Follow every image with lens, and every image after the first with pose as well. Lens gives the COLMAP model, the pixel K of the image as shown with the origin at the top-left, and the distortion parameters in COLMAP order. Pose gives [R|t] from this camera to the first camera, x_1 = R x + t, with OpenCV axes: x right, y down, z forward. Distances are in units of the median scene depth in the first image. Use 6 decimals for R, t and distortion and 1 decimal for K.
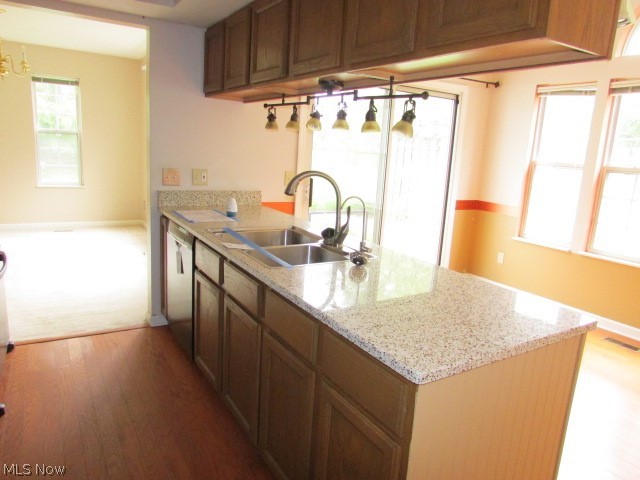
lens RADIAL K [[455.4, 0, 319.0], [0, 455.4, 243.8], [0, 0, 1]] dist [-0.014952, -0.002109]
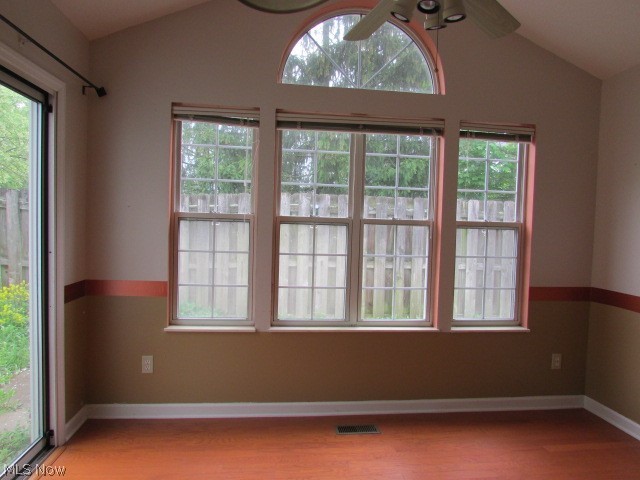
lens RADIAL K [[455.4, 0, 319.0], [0, 455.4, 243.8], [0, 0, 1]] dist [-0.014952, -0.002109]
pose [[0.433541, -0.086796, 0.896944, -0.054970], [0.176980, 0.984167, 0.009692, -0.107833], [-0.883584, 0.154539, 0.442038, 0.532922]]
